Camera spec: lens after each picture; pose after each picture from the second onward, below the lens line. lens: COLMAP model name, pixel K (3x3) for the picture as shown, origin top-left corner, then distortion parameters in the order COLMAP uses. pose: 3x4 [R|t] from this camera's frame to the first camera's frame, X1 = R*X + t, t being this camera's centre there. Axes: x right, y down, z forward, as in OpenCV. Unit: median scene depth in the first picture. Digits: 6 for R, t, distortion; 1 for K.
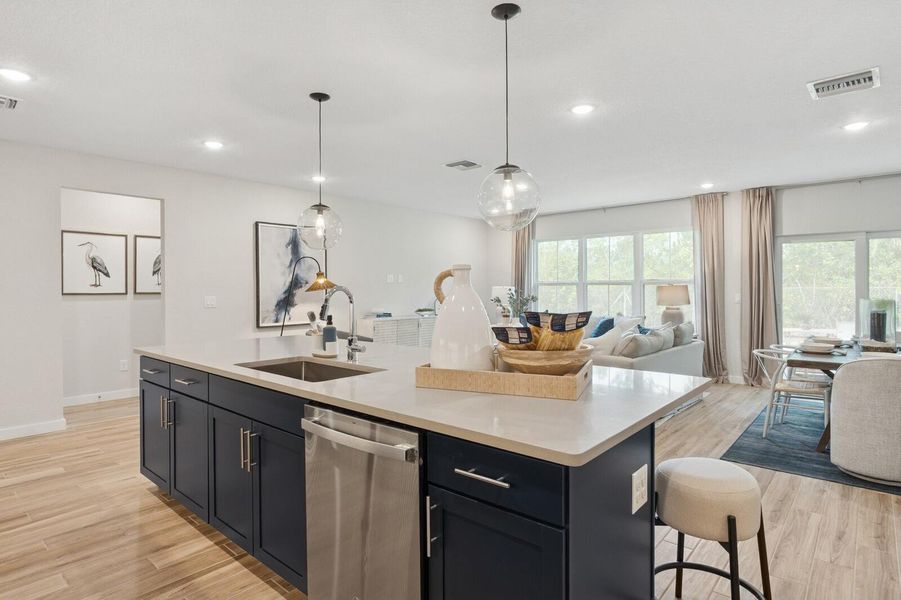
lens RADIAL K [[479.5, 0, 451.0], [0, 479.5, 286.2], [0, 0, 1]] dist [-0.007282, -0.001645]
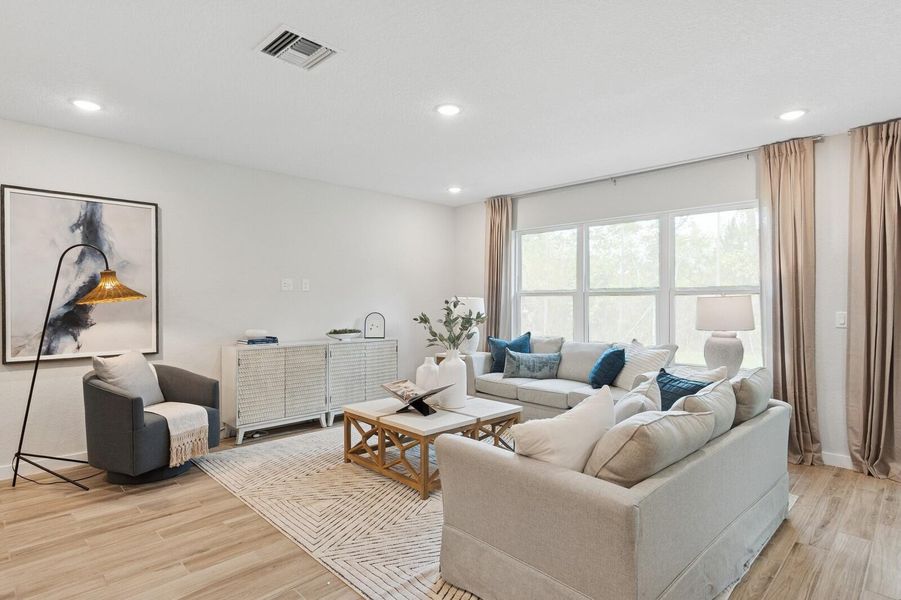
lens RADIAL K [[475.5, 0, 454.1], [0, 475.5, 298.2], [0, 0, 1]] dist [-0.005815, 0.000519]
pose [[0.998170, 0.005213, -0.060250, 0.173143], [-0.005082, 0.999984, 0.002322, 0.000666], [0.060261, -0.002011, 0.998181, 0.413241]]
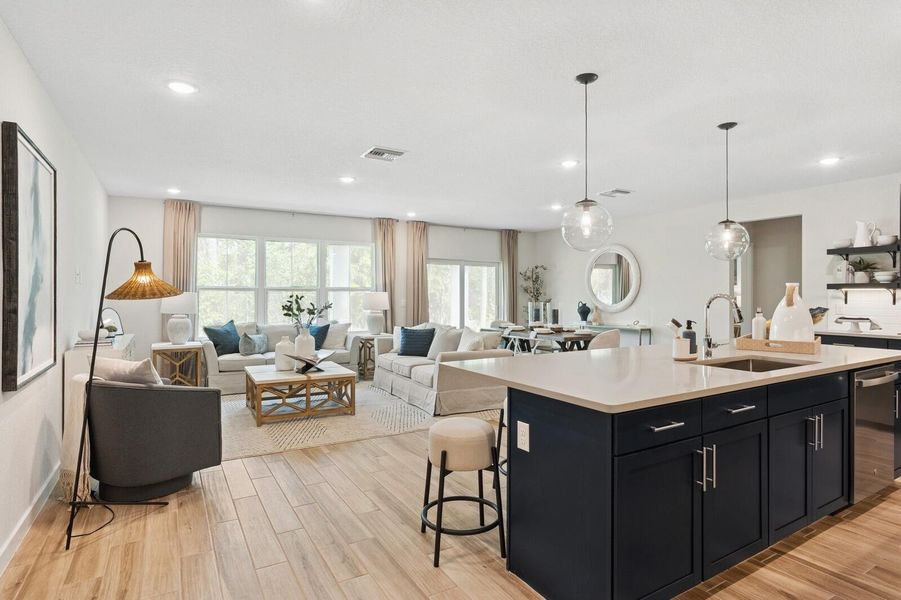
lens RADIAL K [[476.3, 0, 442.1], [0, 476.3, 288.3], [0, 0, 1]] dist [-0.002806, 0.000651]
pose [[0.320546, 0.016642, 0.947087, -0.606093], [-0.007620, 0.999859, -0.014991, 0.004069], [-0.947202, -0.002412, 0.320627, 0.494666]]
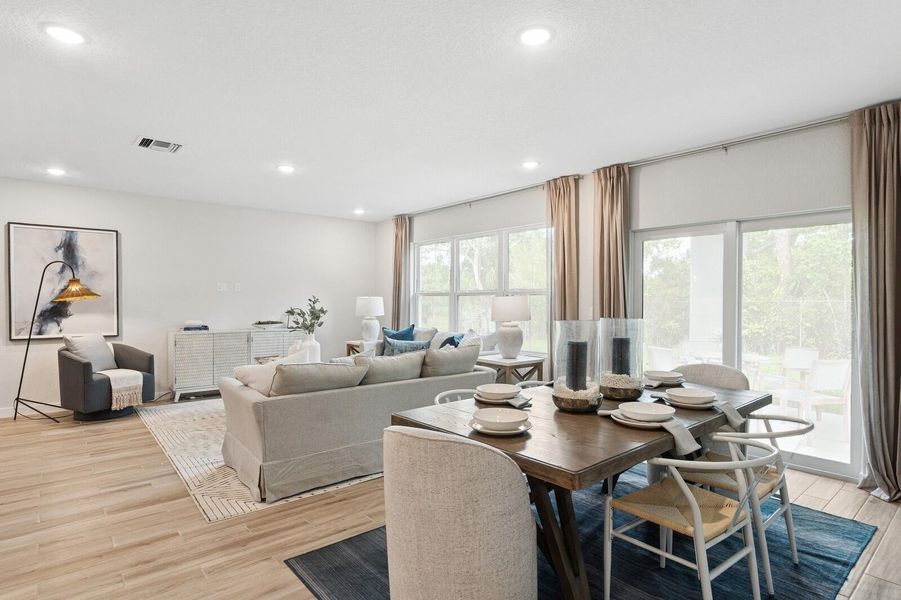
lens RADIAL K [[473.9, 0, 450.5], [0, 473.9, 300.0], [0, 0, 1]] dist [-0.000934, -0.000779]
pose [[0.989197, 0.006841, -0.146430, 0.499976], [-0.005733, 0.999952, 0.007983, -0.001178], [0.146477, -0.007057, 0.989189, 0.224071]]
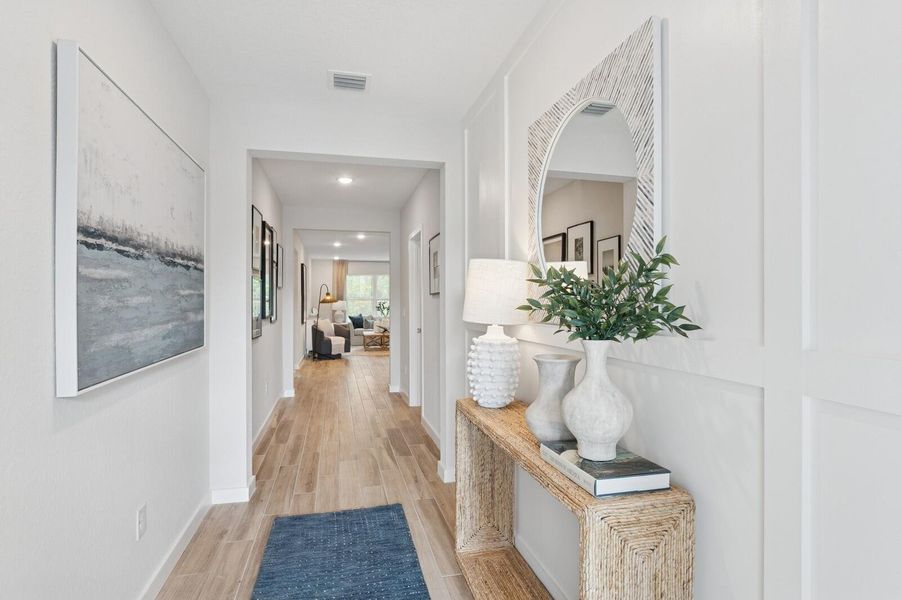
lens RADIAL K [[473.9, 0, 450.5], [0, 473.9, 300.0], [0, 0, 1]] dist [-0.000934, -0.000779]
pose [[0.572325, 0.004786, 0.820013, -1.395754], [-0.004734, 0.999986, -0.002533, 0.000590], [-0.820013, -0.002432, 0.572340, -0.403490]]
